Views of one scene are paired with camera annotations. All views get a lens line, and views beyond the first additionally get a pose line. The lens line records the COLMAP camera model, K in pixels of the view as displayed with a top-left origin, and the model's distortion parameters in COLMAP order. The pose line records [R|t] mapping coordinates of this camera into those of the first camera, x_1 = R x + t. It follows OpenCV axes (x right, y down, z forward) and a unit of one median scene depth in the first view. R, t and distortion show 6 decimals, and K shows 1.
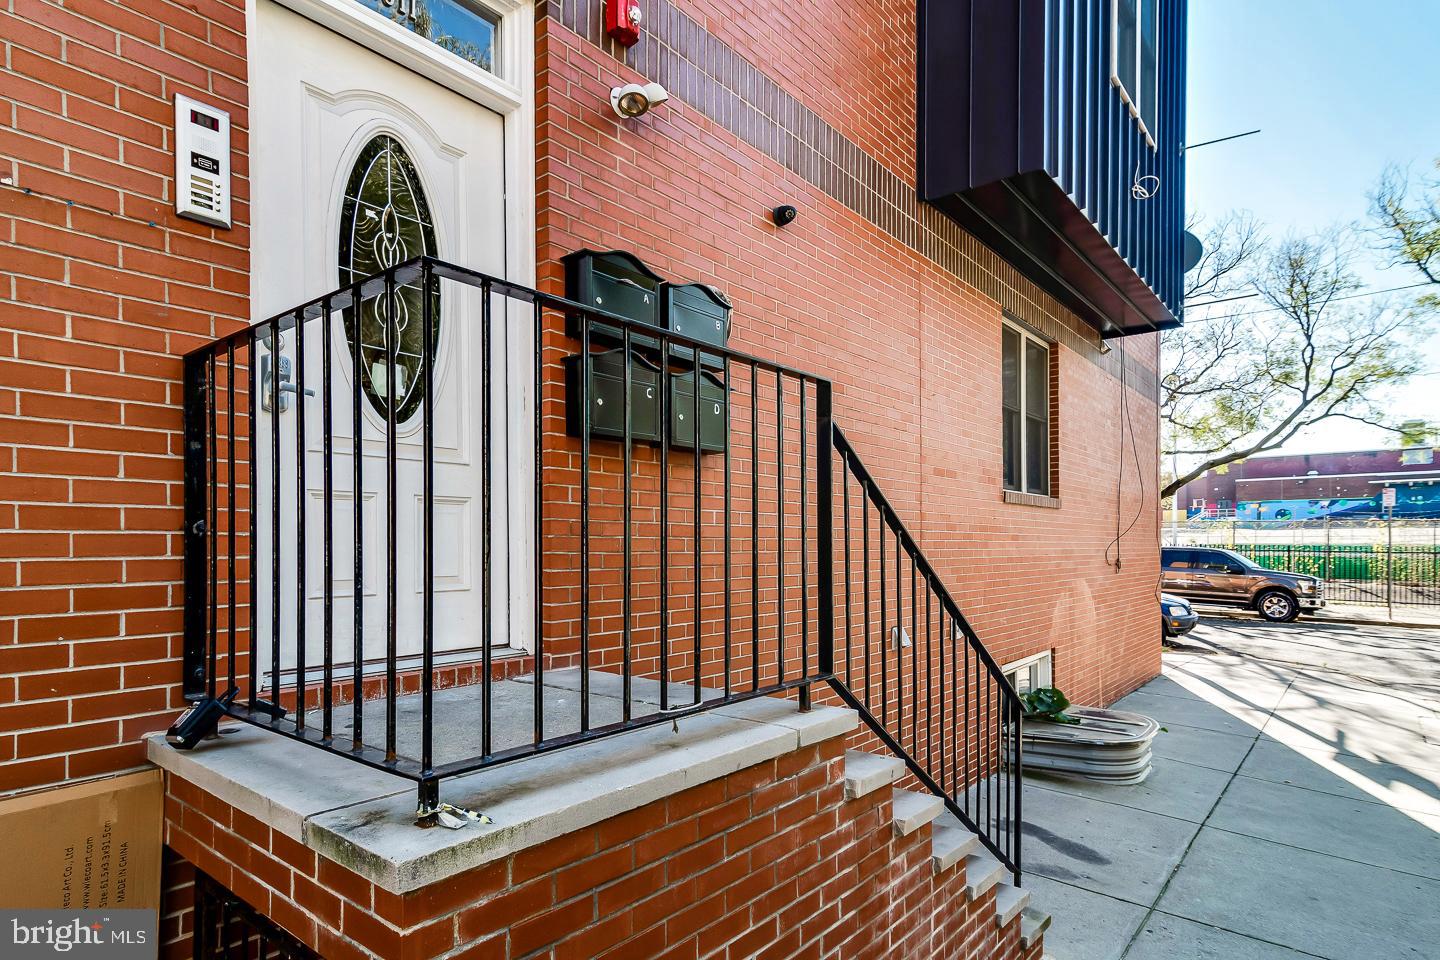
lens RADIAL K [[795.0, 0, 717.2], [0, 795.0, 538.6], [0, 0, 1]] dist [0.001566, -0.000548]
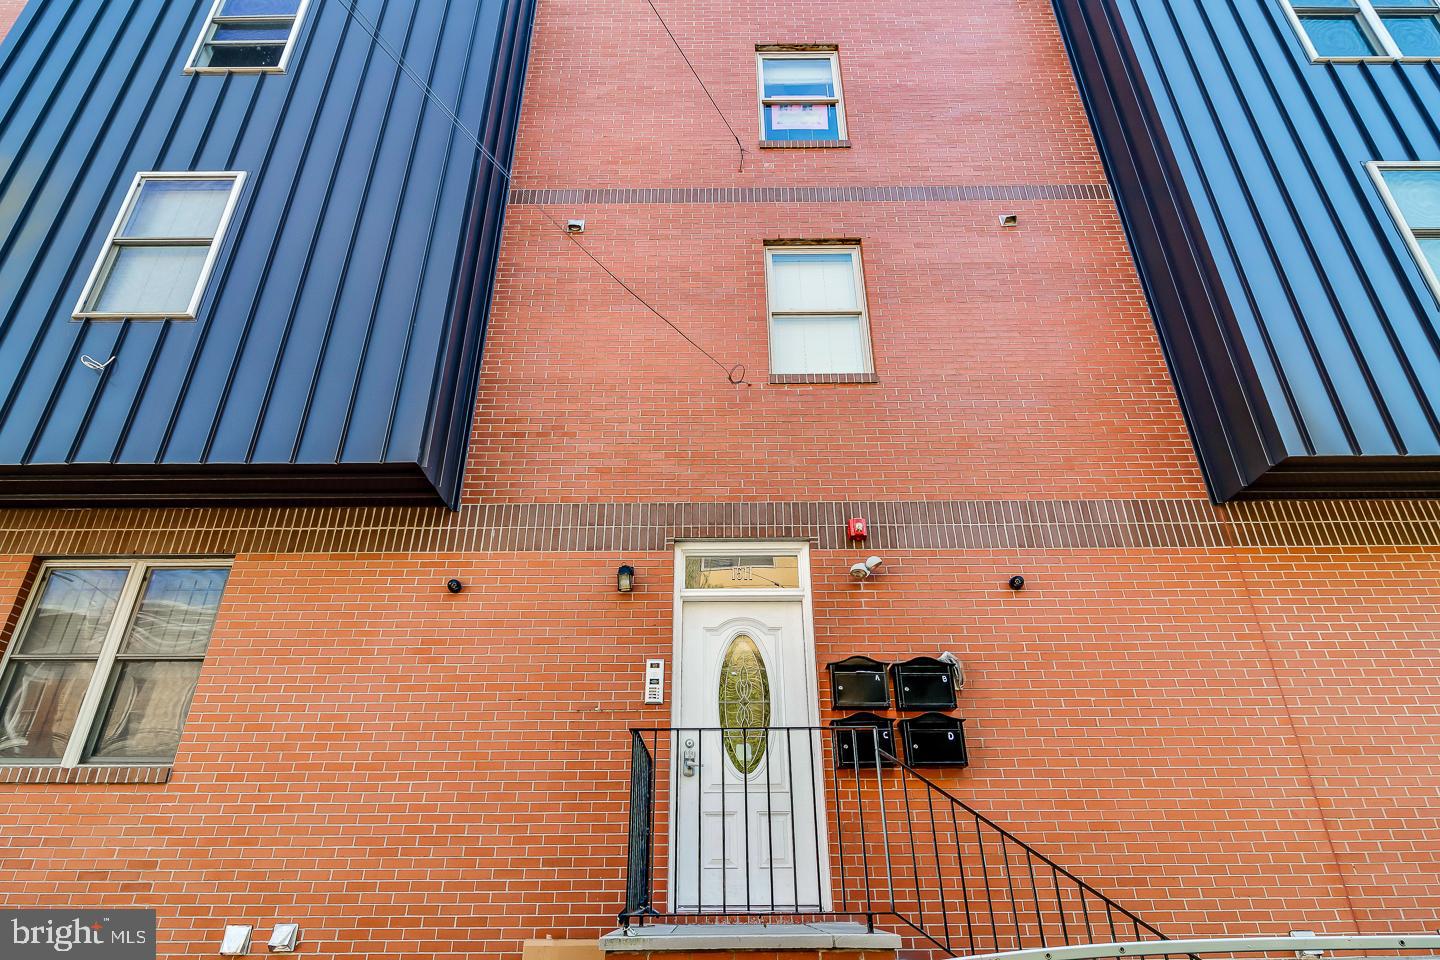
lens RADIAL K [[778.6, 0, 719.6], [0, 778.6, 500.5], [0, 0, 1]] dist [0.002142, 0.000089]
pose [[0.639671, -0.346539, -0.686099, 1.323881], [0.013151, 0.897408, -0.441006, 0.117301], [0.768536, 0.273076, 0.578603, -0.441250]]
